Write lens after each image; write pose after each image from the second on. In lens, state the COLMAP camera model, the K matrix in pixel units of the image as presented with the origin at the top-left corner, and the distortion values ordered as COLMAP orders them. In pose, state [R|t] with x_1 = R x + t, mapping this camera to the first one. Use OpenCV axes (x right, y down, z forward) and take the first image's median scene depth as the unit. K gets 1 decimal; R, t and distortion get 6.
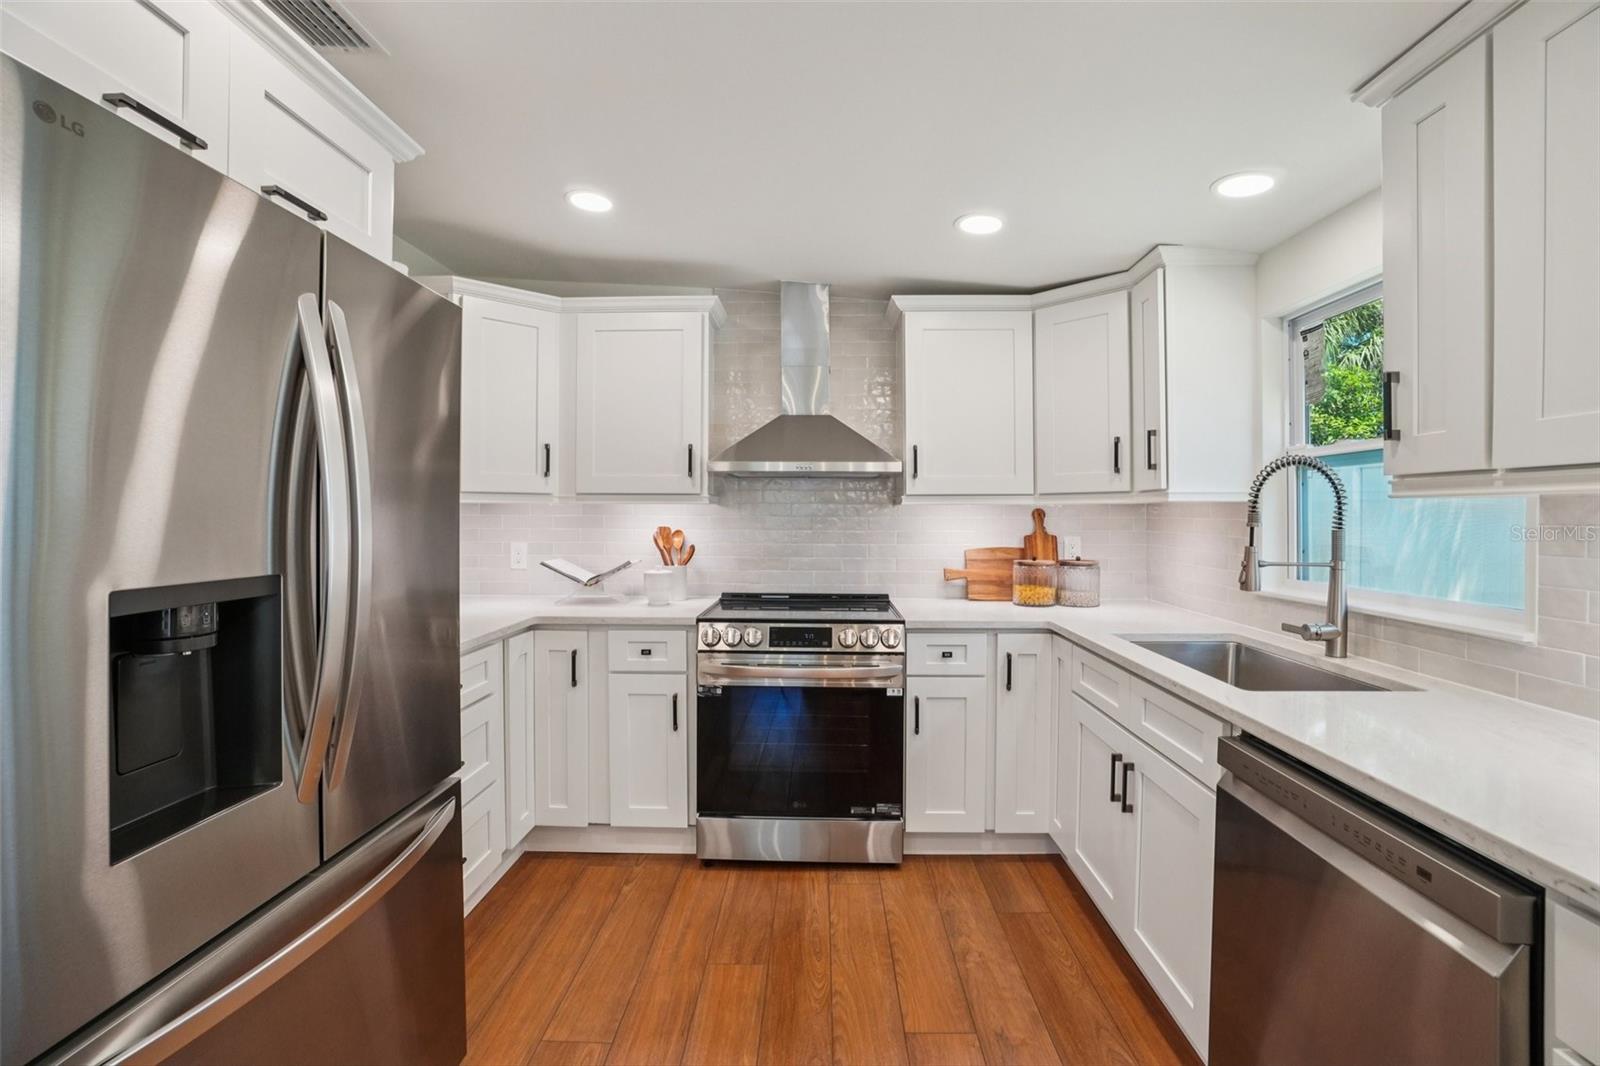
lens RADIAL K [[709.2, 0, 800.3], [0, 709.2, 519.4], [0, 0, 1]] dist [-0.058408, 0.022105]
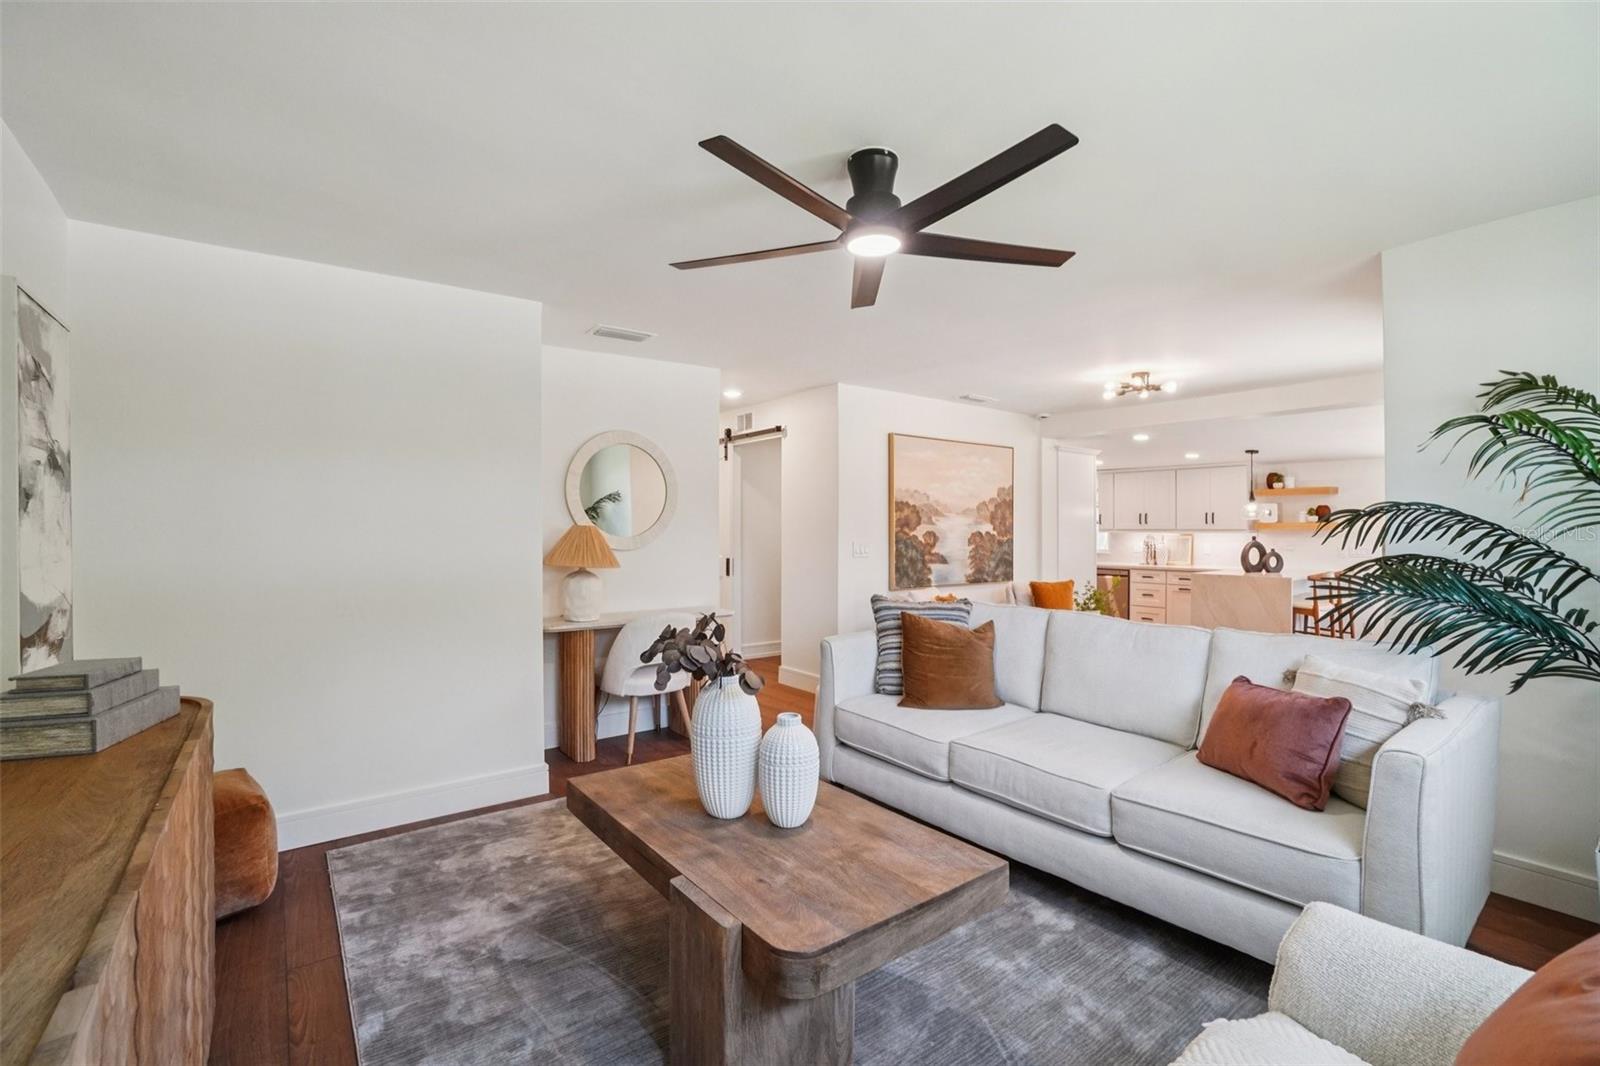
lens RADIAL K [[709.2, 0, 800.3], [0, 709.2, 519.4], [0, 0, 1]] dist [-0.058408, 0.022105]
pose [[0.779666, 0.010058, 0.626115, -2.849385], [0.001959, 0.999827, -0.018501, -0.017525], [-0.626192, 0.015651, 0.779512, -1.250985]]
